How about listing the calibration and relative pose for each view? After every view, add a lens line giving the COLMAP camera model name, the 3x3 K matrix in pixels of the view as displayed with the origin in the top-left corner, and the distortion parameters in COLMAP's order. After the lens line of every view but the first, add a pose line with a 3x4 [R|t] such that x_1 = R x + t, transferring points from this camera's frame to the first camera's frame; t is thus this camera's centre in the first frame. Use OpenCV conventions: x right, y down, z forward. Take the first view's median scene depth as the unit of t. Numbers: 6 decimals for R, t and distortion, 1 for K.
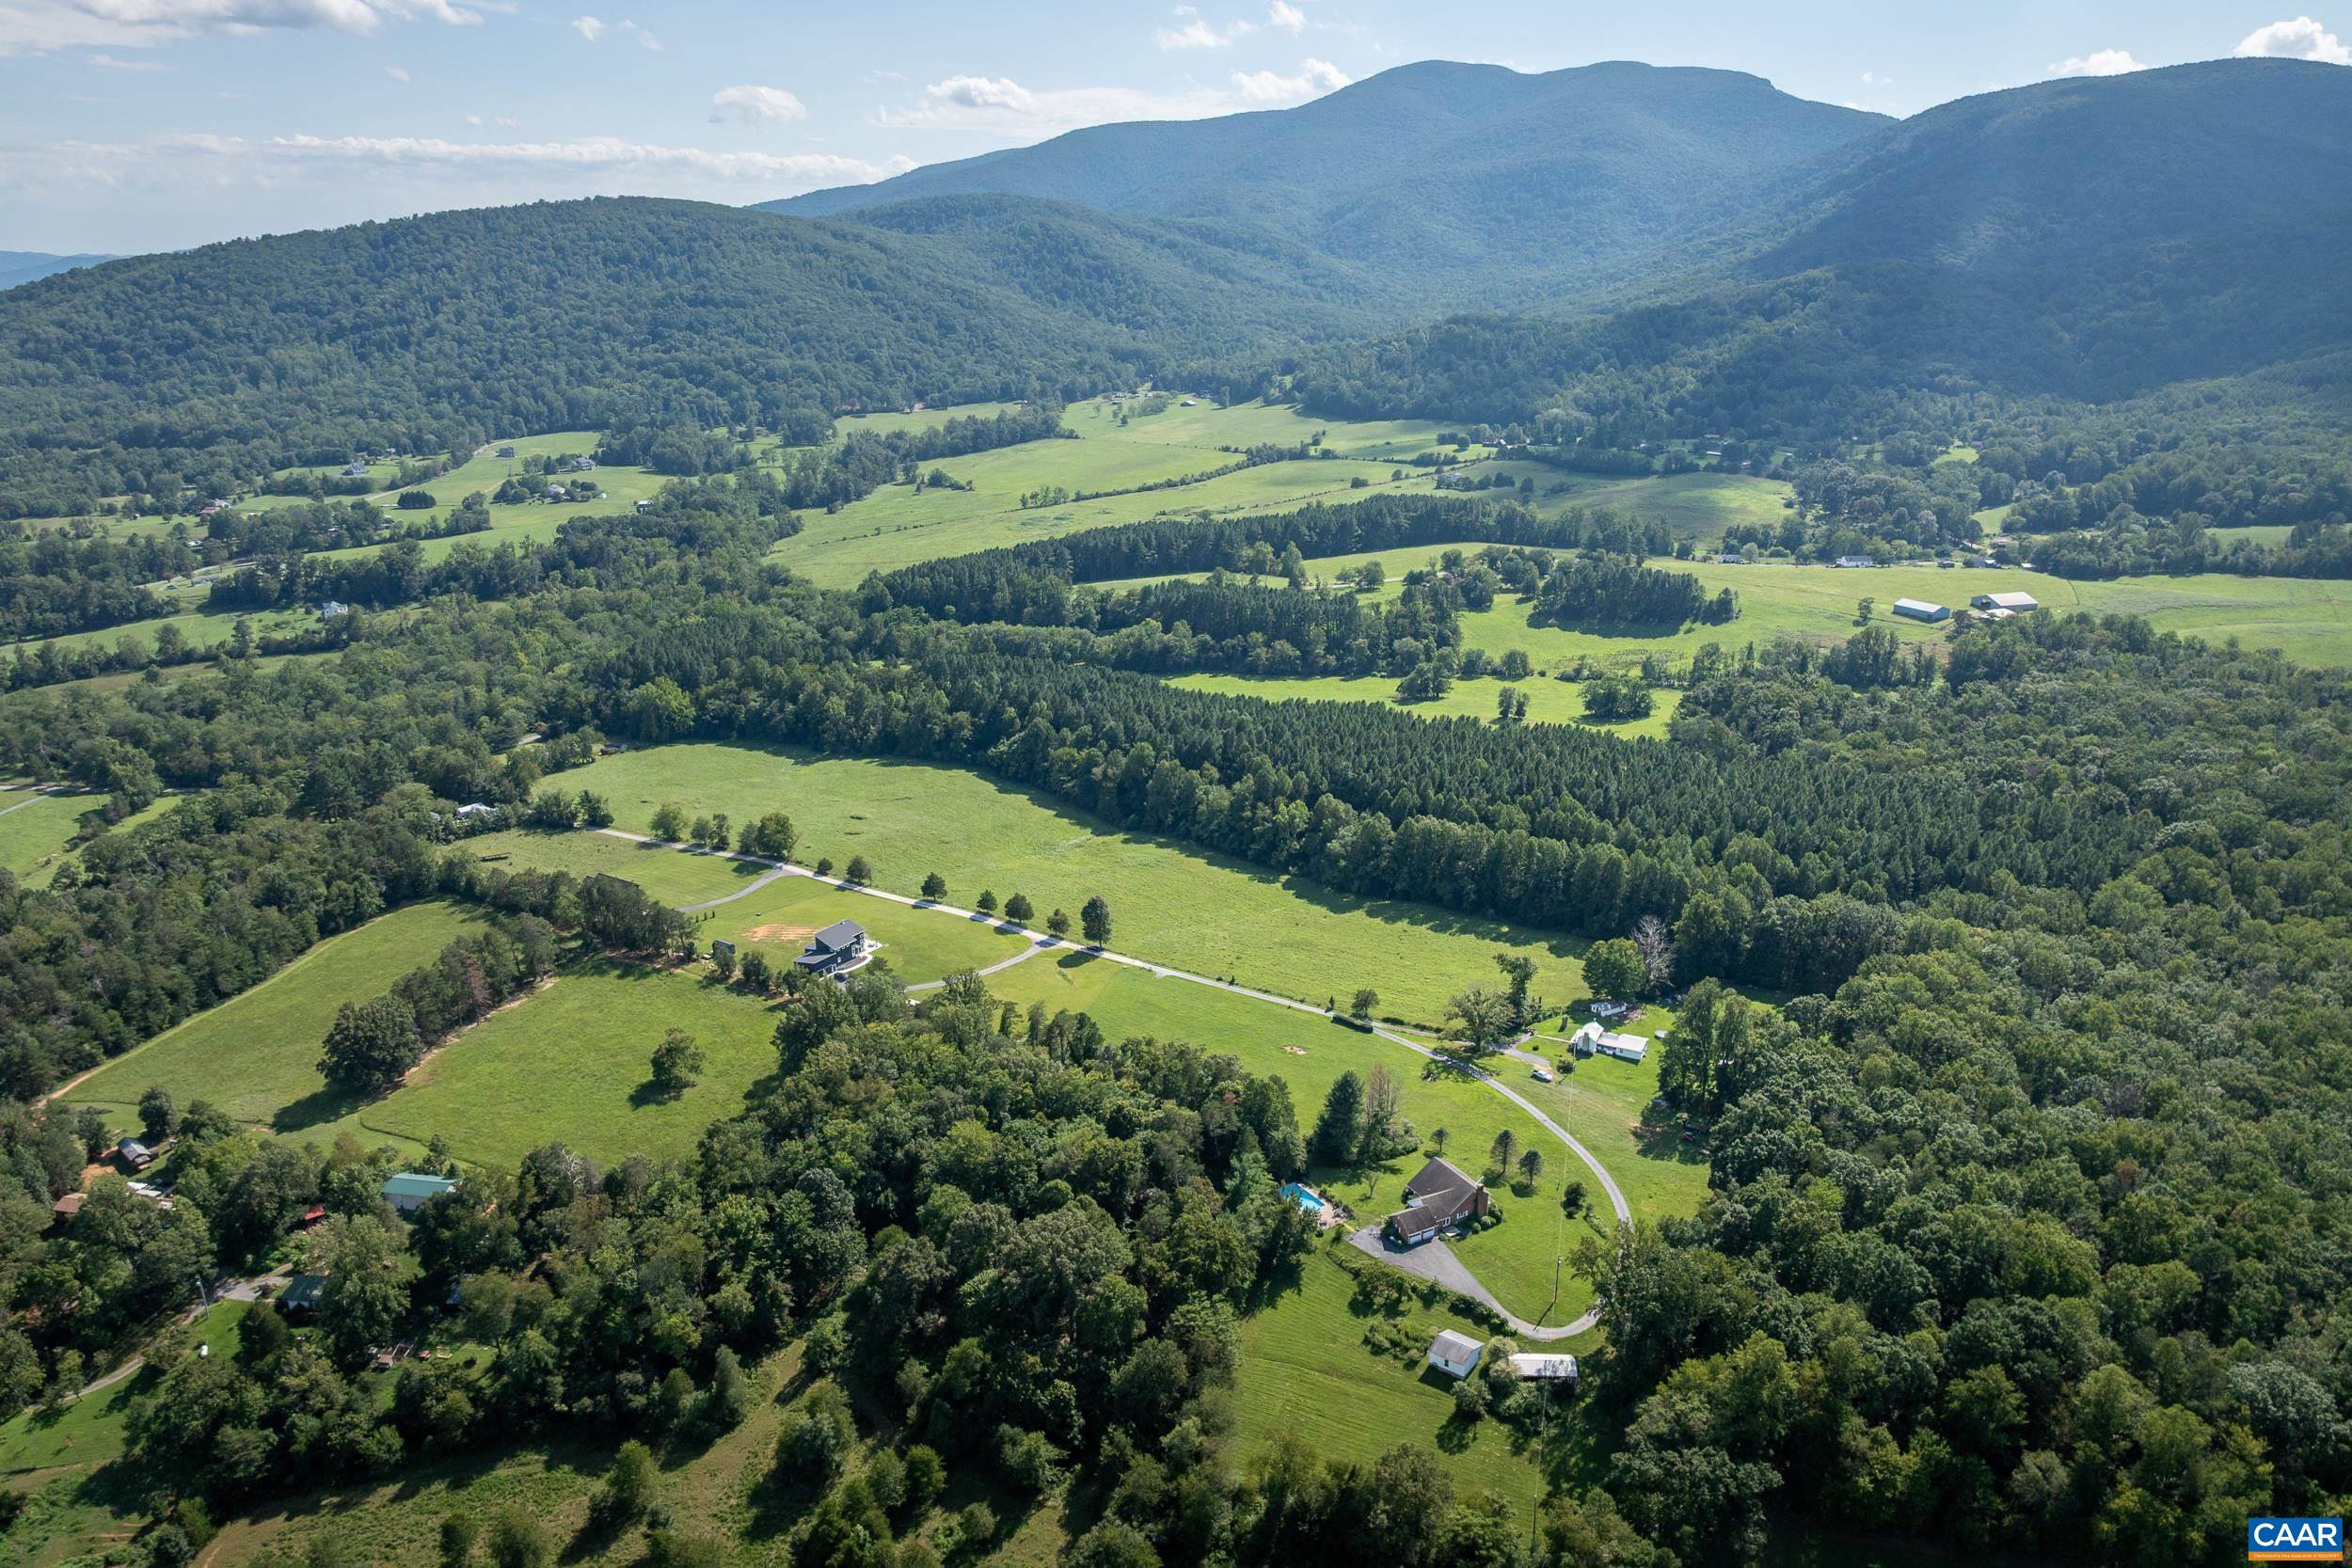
lens RADIAL K [[1657.9, 0, 1178.4], [0, 1657.9, 782.5], [0, 0, 1]] dist [-0.040377, 0.003909]
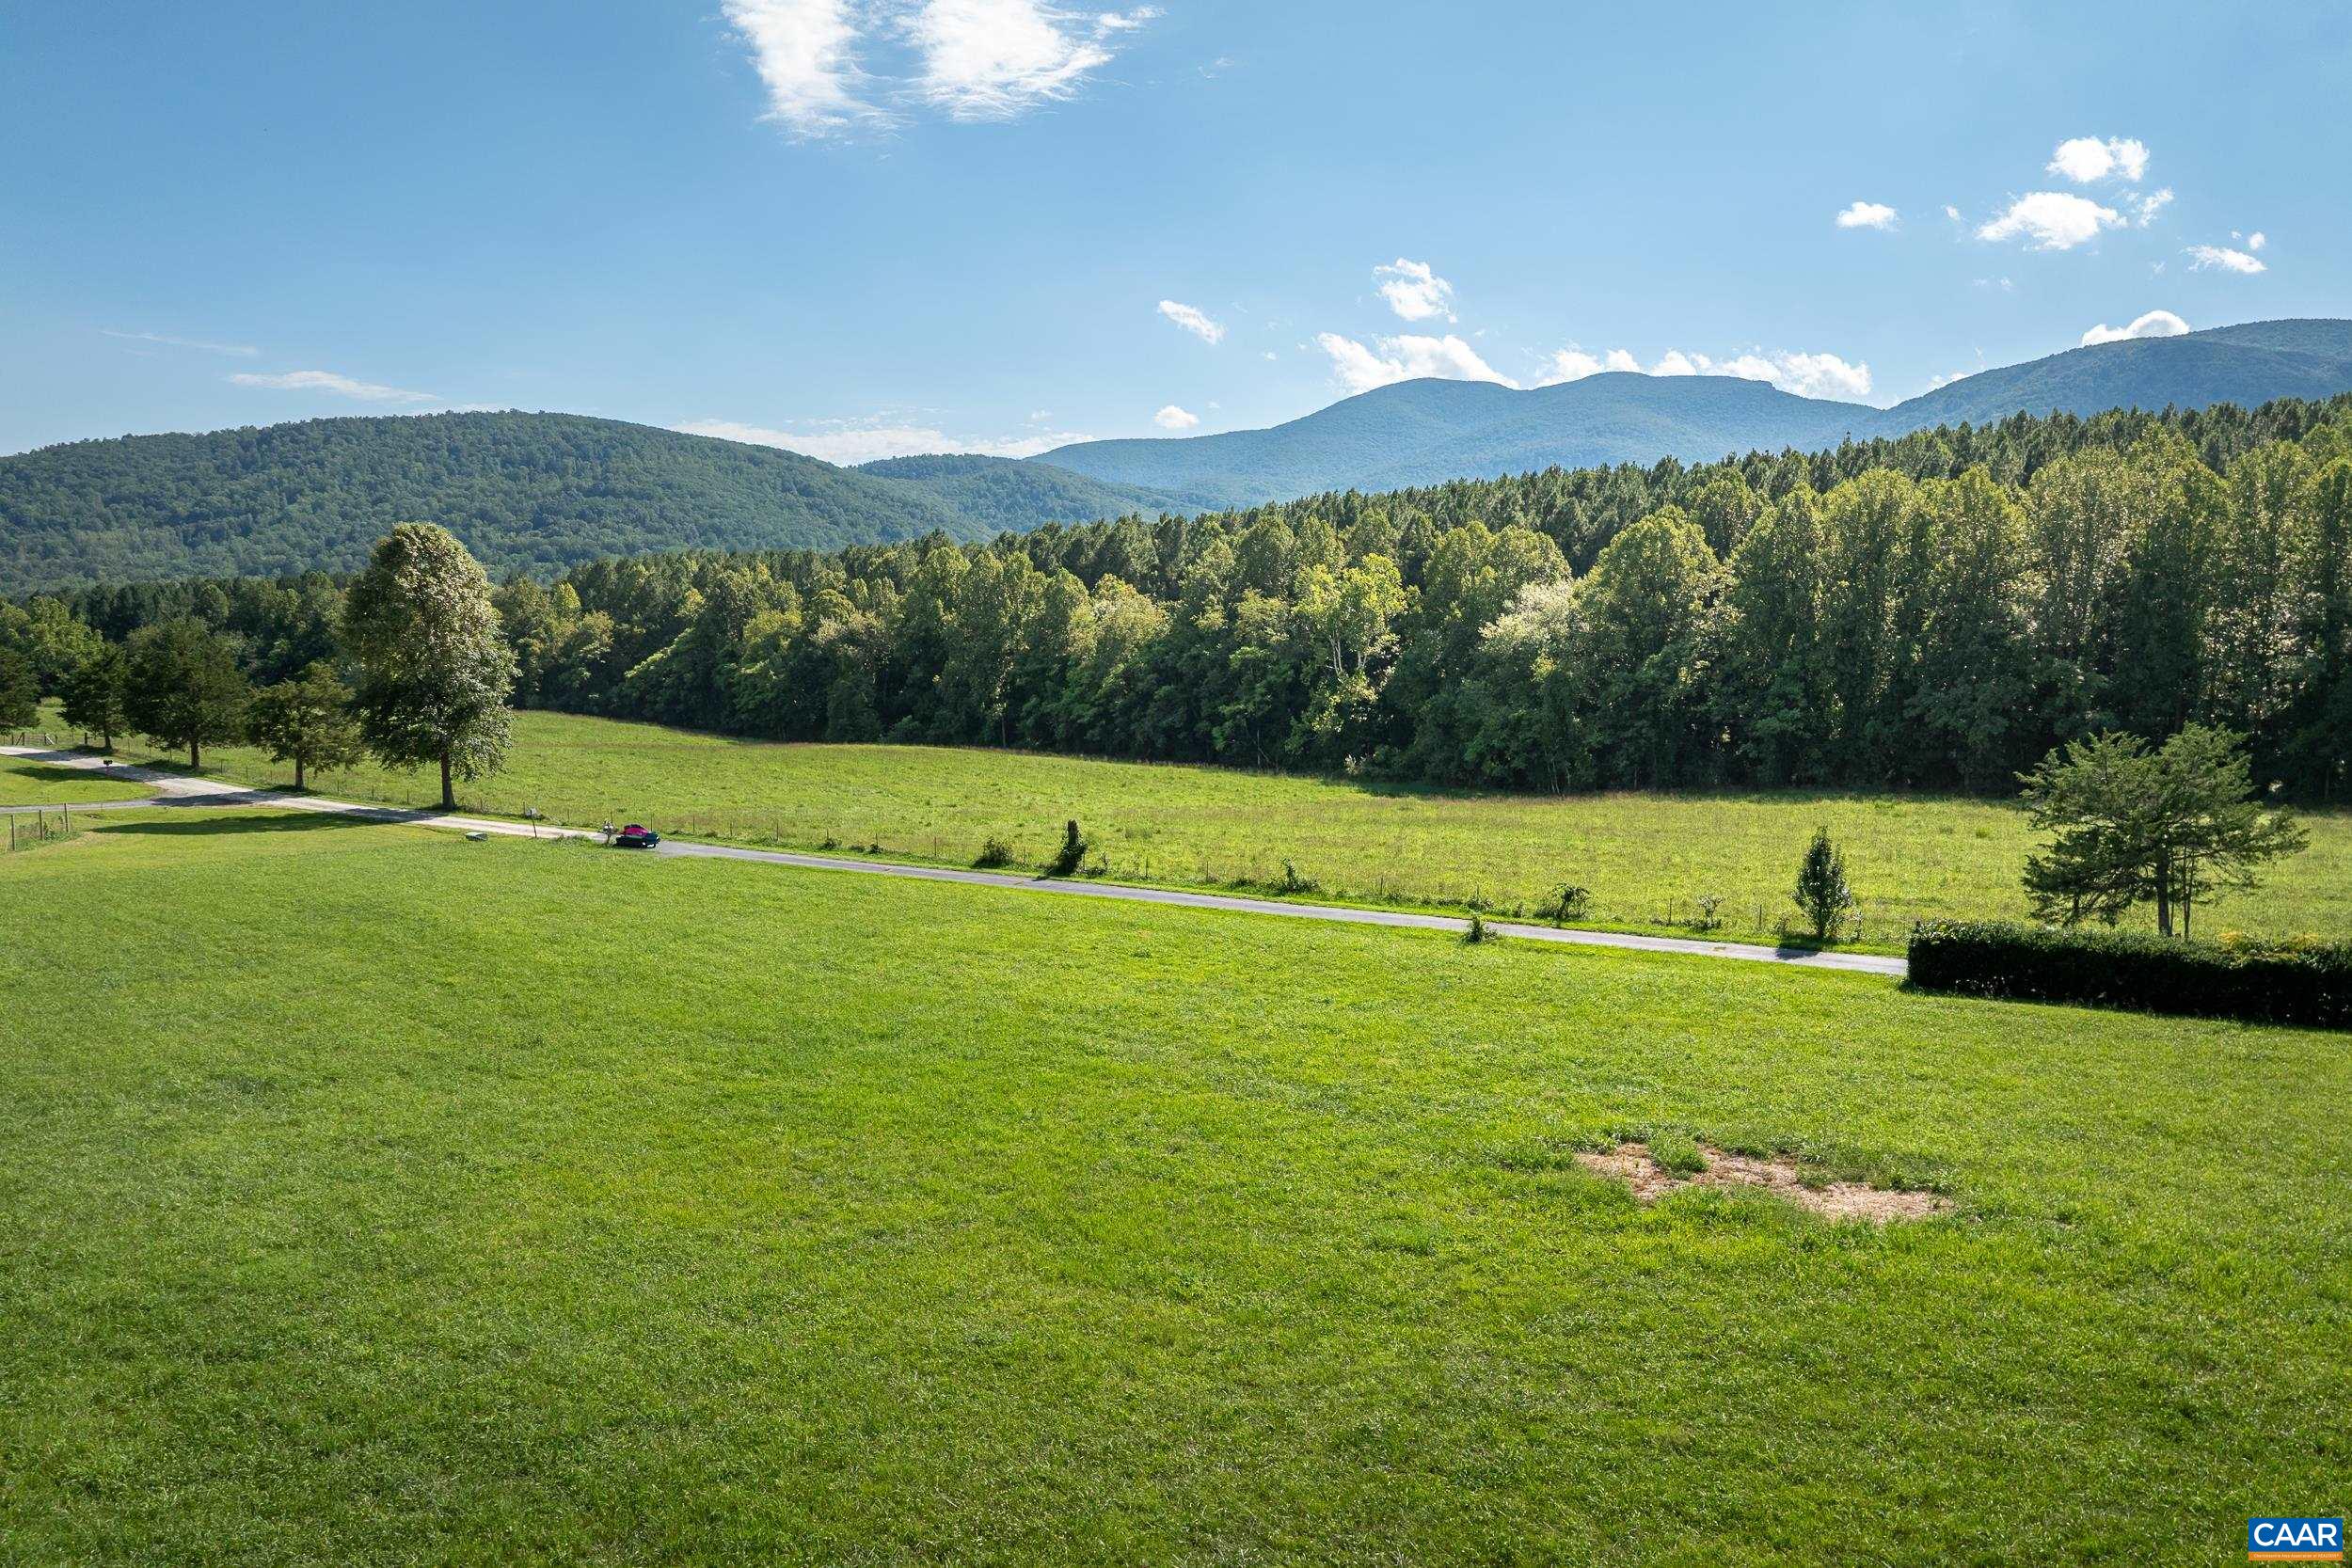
lens RADIAL K [[1657.9, 0, 1174.5], [0, 1657.9, 786.1], [0, 0, 1]] dist [-0.040377, 0.003909]
pose [[0.999997, 0.002186, -0.001123, 0.010054], [-0.002371, 0.978457, -0.206439, 0.034286], [0.000648, 0.206441, 0.978459, 0.199389]]
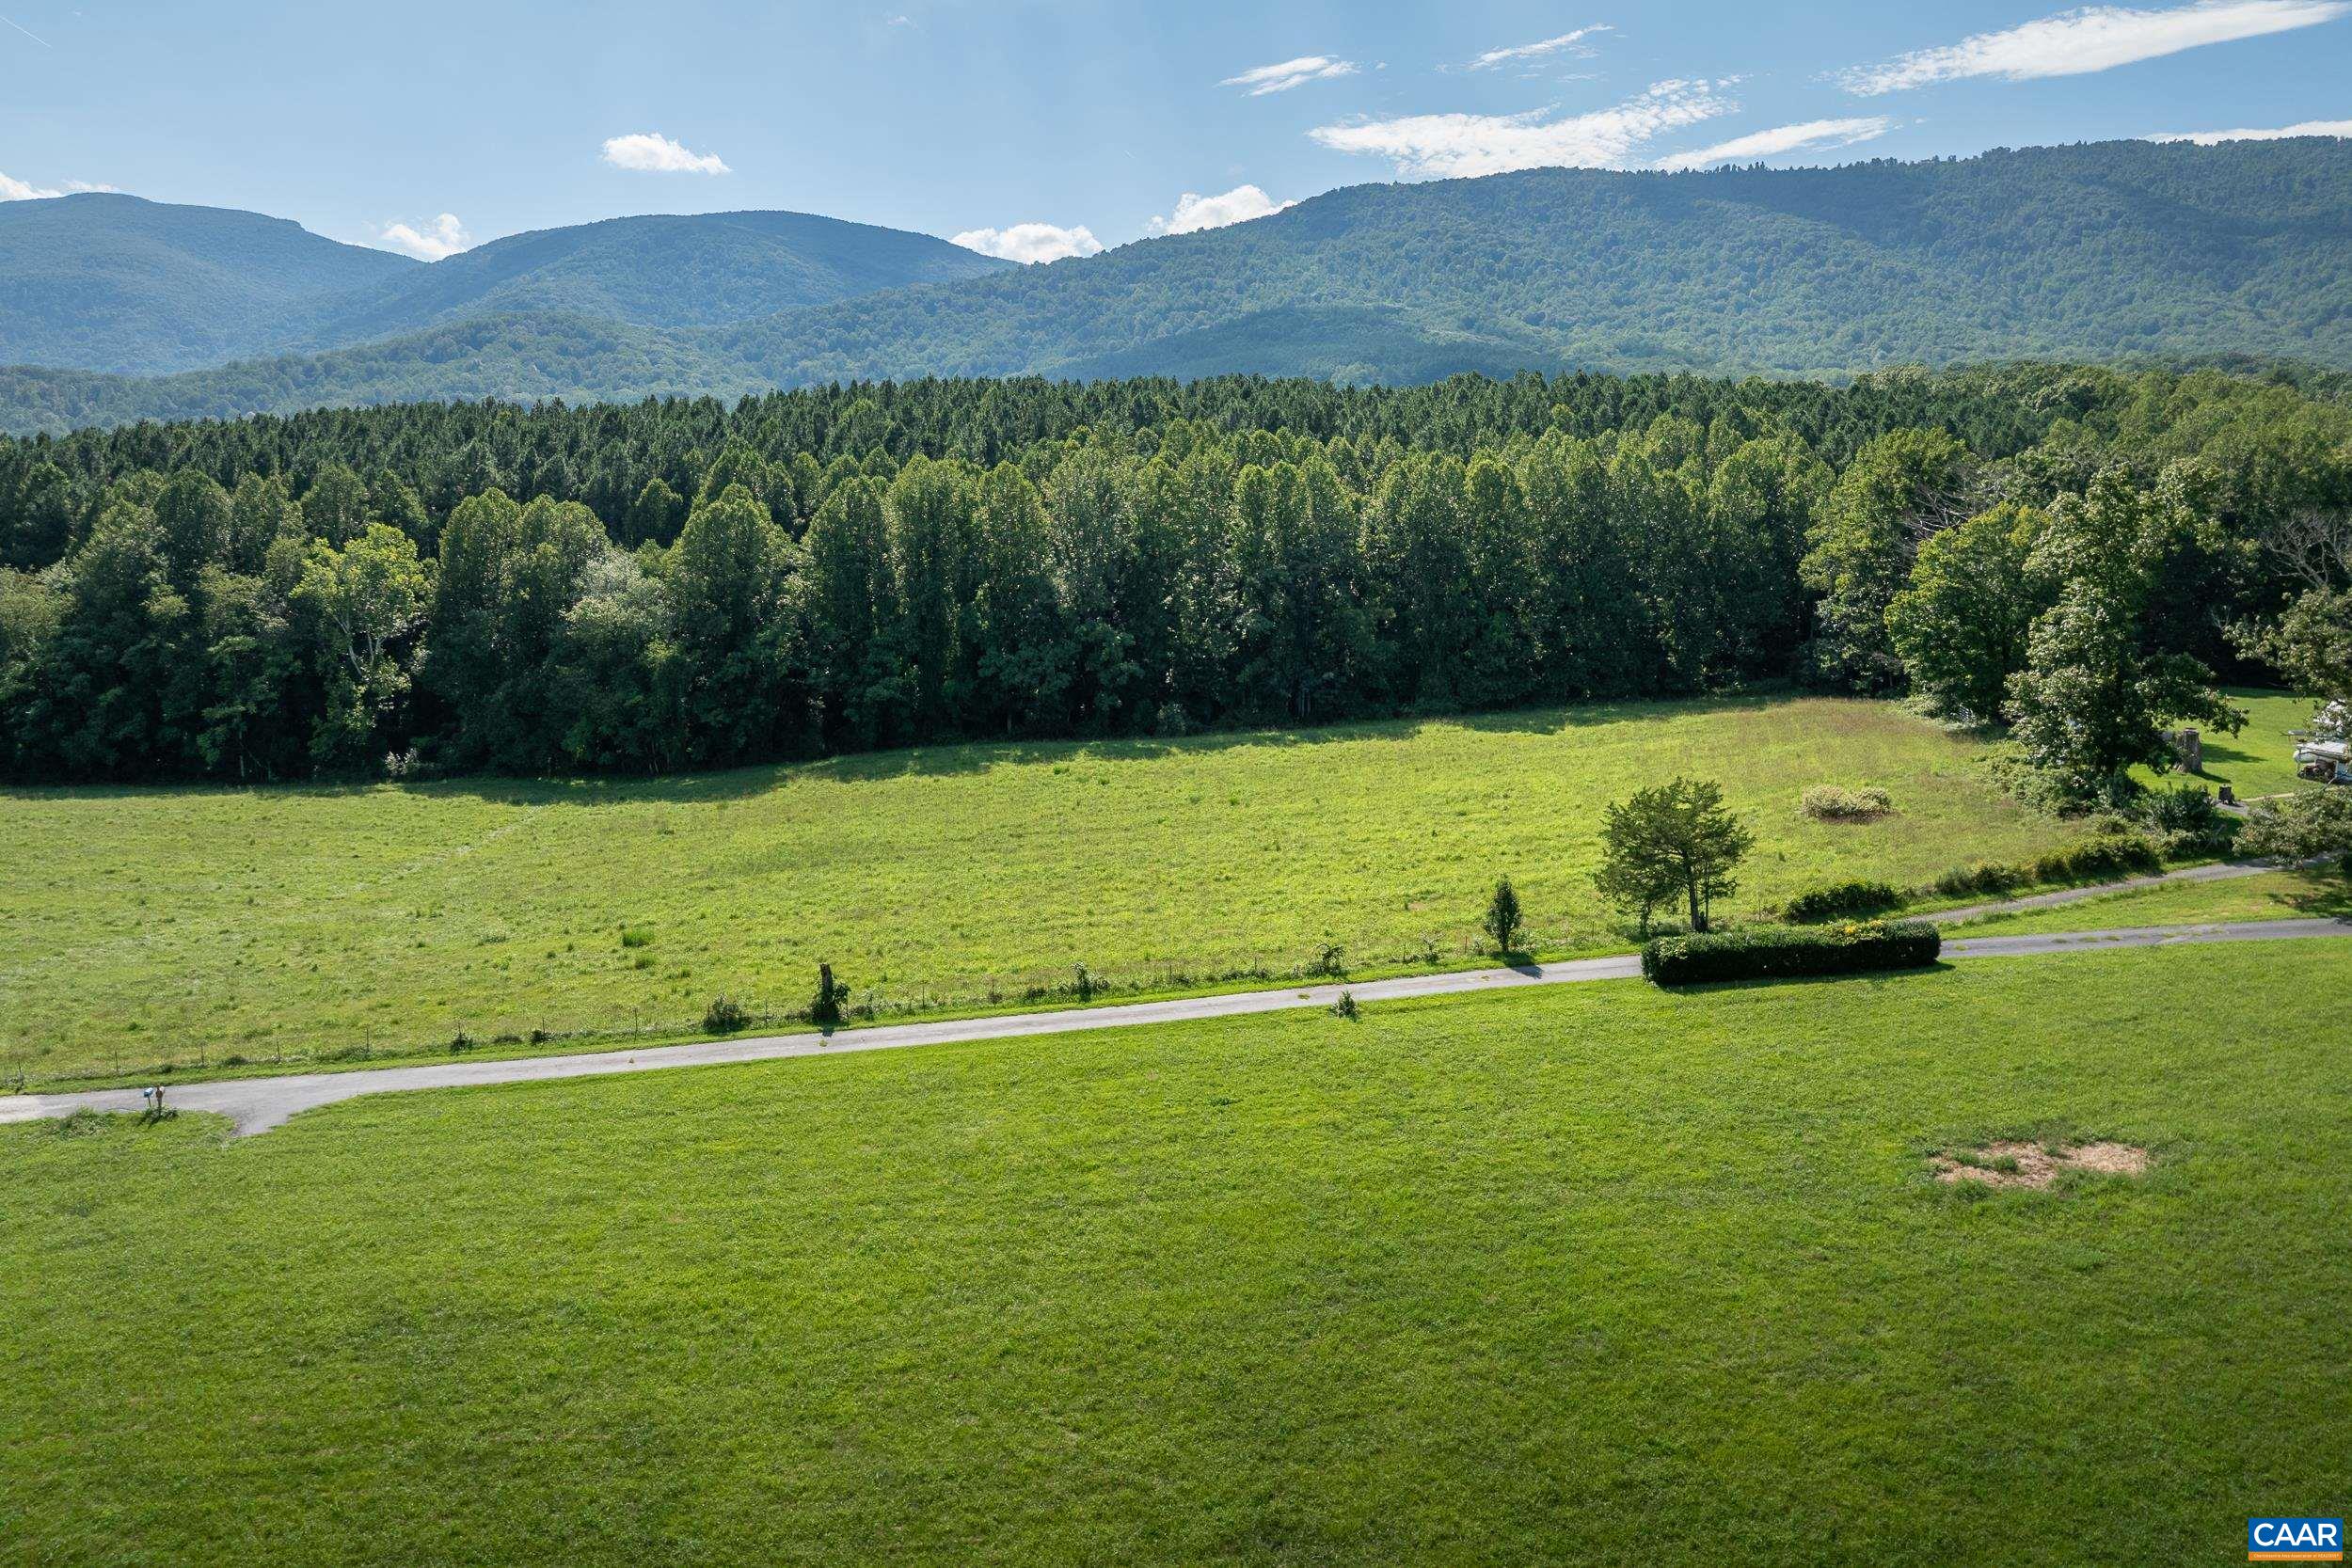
lens RADIAL K [[1657.9, 0, 1197.0], [0, 1657.9, 653.4], [0, 0, 1]] dist [-0.040377, 0.003909]
pose [[0.665895, -0.081551, 0.741575, -0.012902], [0.225498, 0.969515, -0.095868, 0.026172], [-0.711150, 0.231062, 0.663985, 0.204457]]
